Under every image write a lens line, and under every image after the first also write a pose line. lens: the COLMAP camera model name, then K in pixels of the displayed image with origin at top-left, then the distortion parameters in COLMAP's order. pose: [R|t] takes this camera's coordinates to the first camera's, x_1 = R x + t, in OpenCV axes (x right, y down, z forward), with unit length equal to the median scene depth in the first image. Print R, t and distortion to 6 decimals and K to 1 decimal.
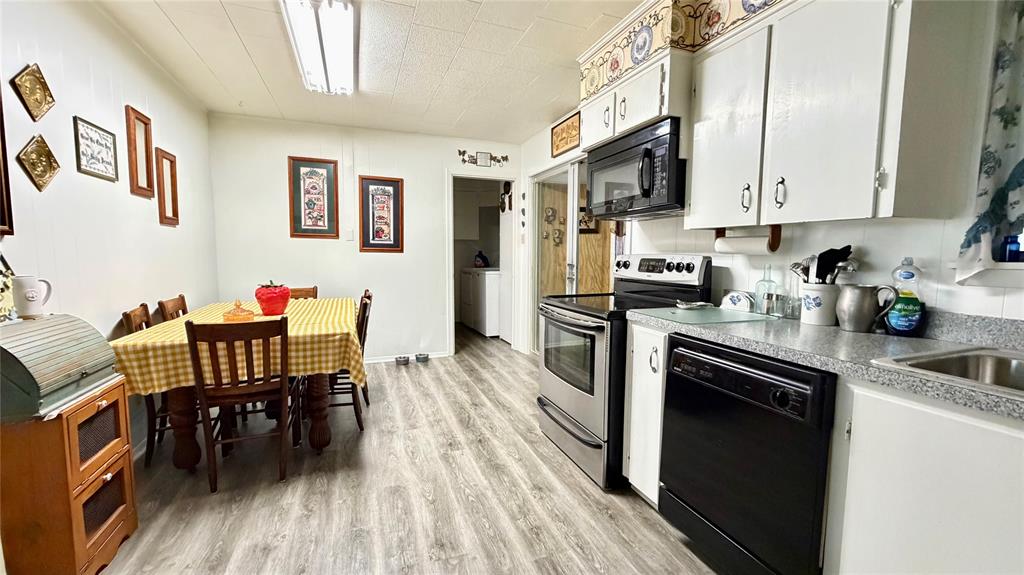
lens RADIAL K [[406.7, 0, 510.7], [0, 406.7, 284.2], [0, 0, 1]] dist [0.000096, 0.000006]
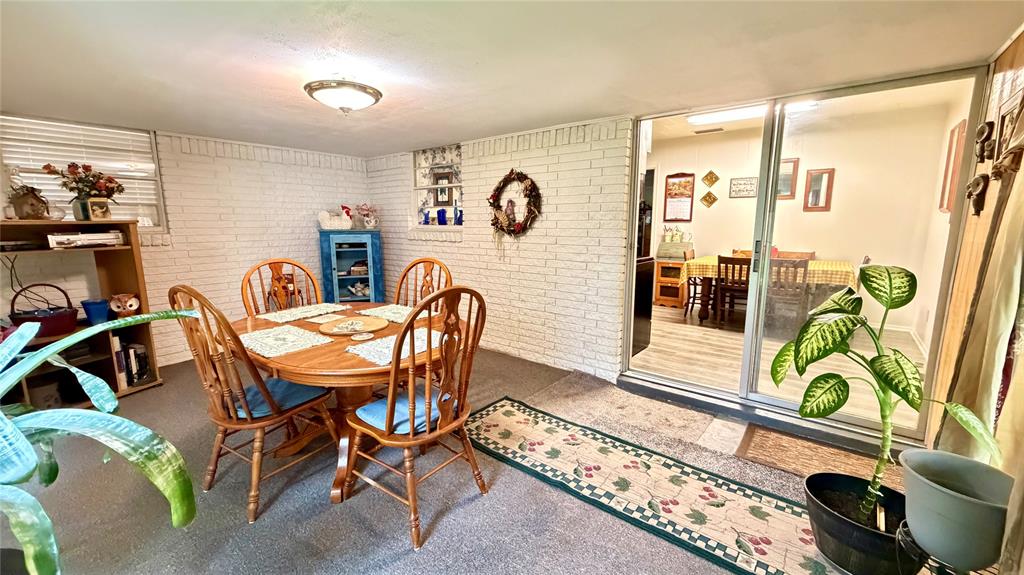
lens RADIAL K [[406.7, 0, 511.1], [0, 406.7, 287.0], [0, 0, 1]] dist [0.000096, 0.000006]
pose [[-0.861663, 0.076610, -0.501665, 1.258525], [-0.045091, 0.973072, 0.226047, -0.178246], [0.505474, 0.217397, -0.835006, 1.926810]]
